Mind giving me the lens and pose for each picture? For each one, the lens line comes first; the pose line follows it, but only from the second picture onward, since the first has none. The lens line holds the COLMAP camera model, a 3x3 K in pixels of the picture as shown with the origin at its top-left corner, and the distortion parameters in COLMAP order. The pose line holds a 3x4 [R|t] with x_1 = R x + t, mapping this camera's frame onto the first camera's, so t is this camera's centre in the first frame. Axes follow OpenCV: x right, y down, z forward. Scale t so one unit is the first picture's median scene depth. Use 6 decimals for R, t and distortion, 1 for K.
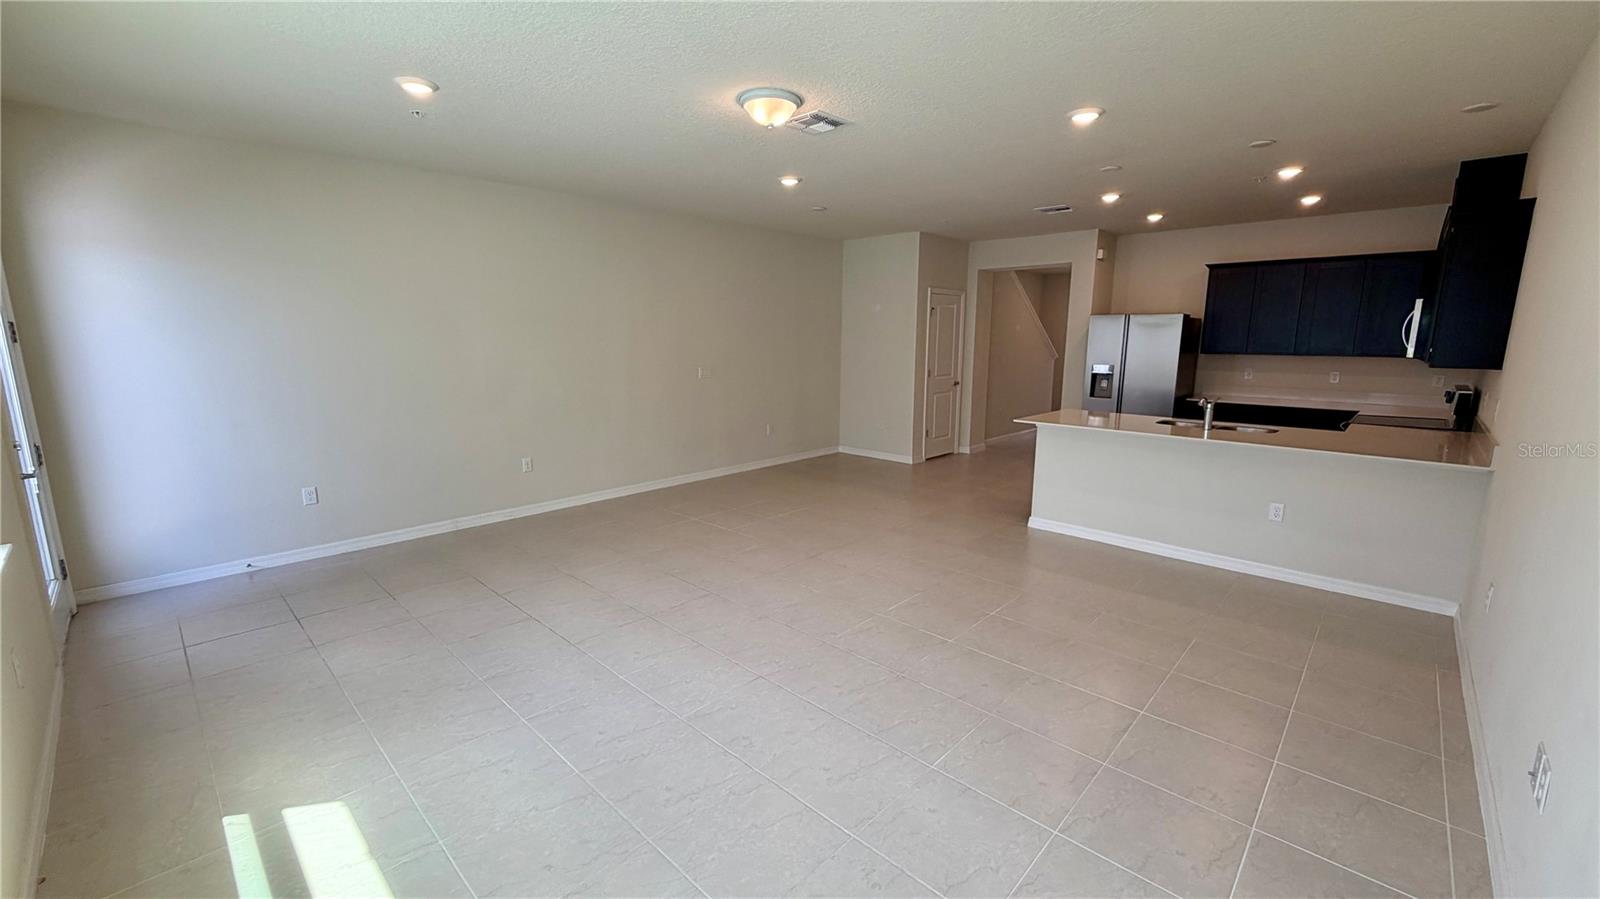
lens RADIAL K [[639.4, 0, 795.4], [0, 639.4, 447.9], [0, 0, 1]] dist [0.000094, 0.000476]
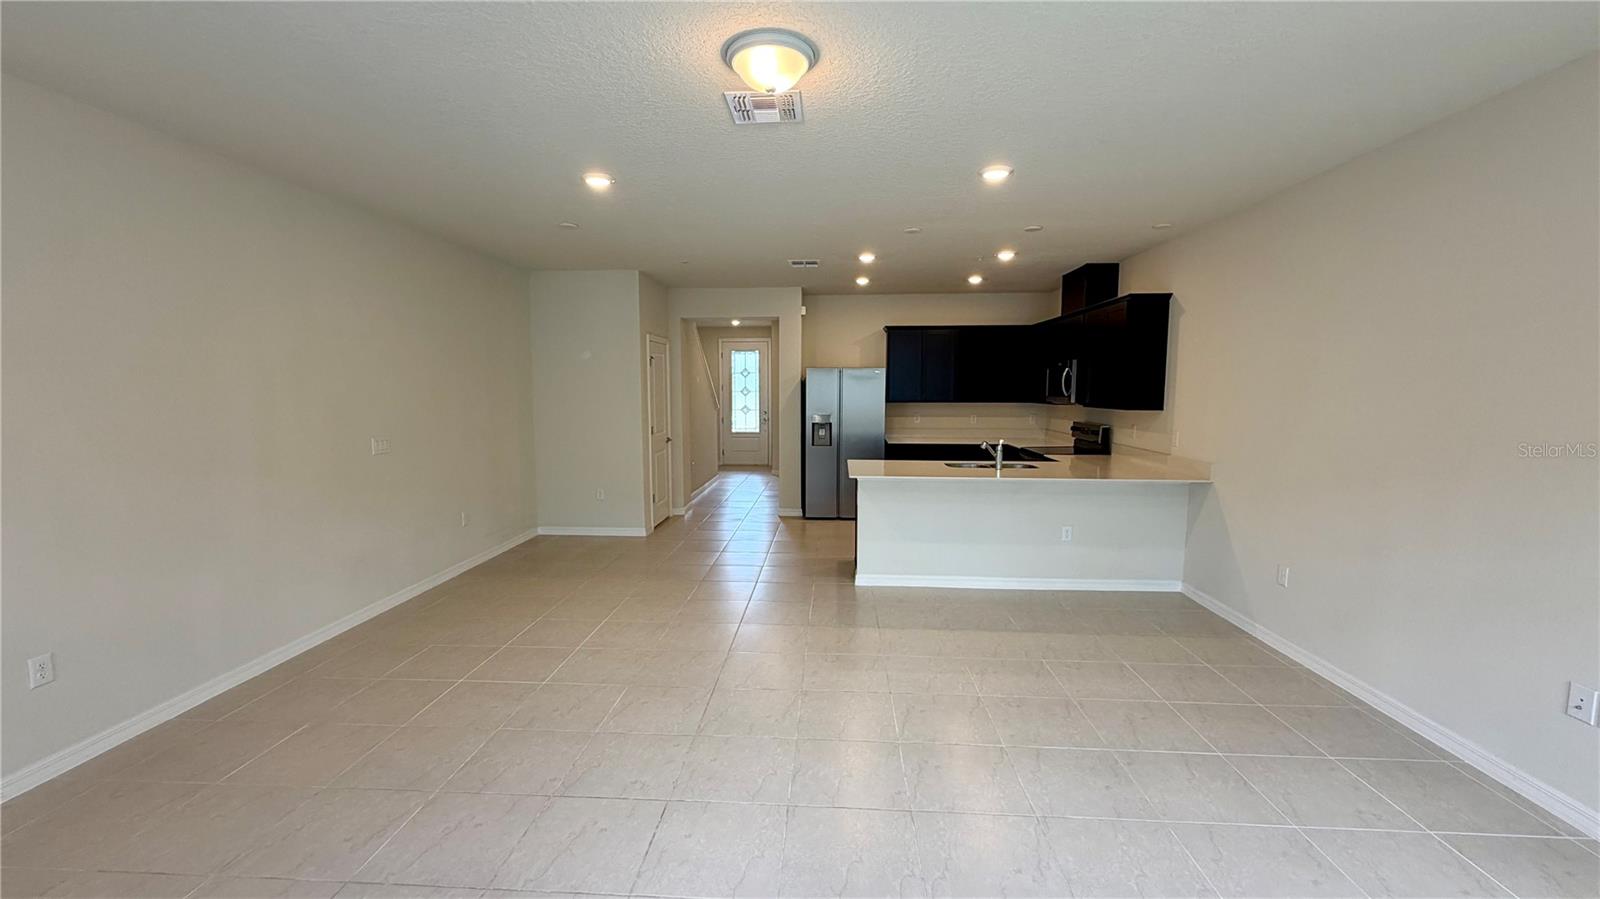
lens RADIAL K [[639.4, 0, 795.4], [0, 639.4, 447.9], [0, 0, 1]] dist [0.000094, 0.000476]
pose [[0.767970, -0.063968, 0.637284, -0.242167], [0.114710, 0.992649, -0.038595, -0.043690], [-0.630130, 0.102742, 0.769662, 0.244050]]
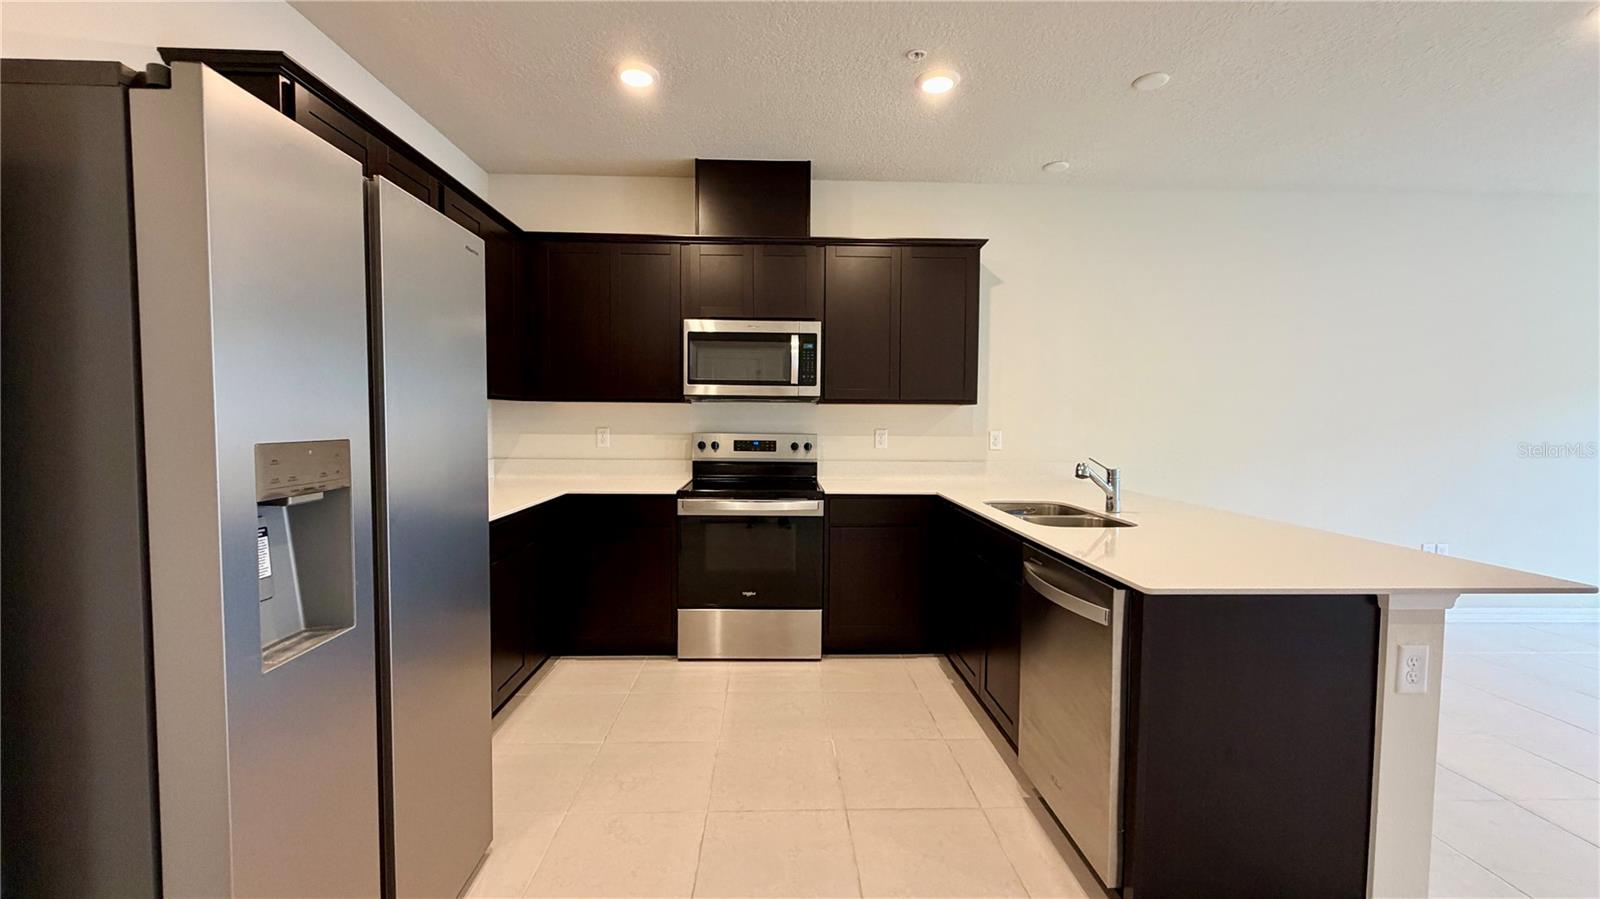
lens RADIAL K [[639.4, 0, 795.4], [0, 639.4, 447.9], [0, 0, 1]] dist [0.000094, 0.000476]
pose [[-0.713906, -0.041505, 0.699010, 0.308503], [0.114337, 0.977935, 0.174841, -0.153372], [-0.690844, 0.204743, -0.693409, 1.105386]]
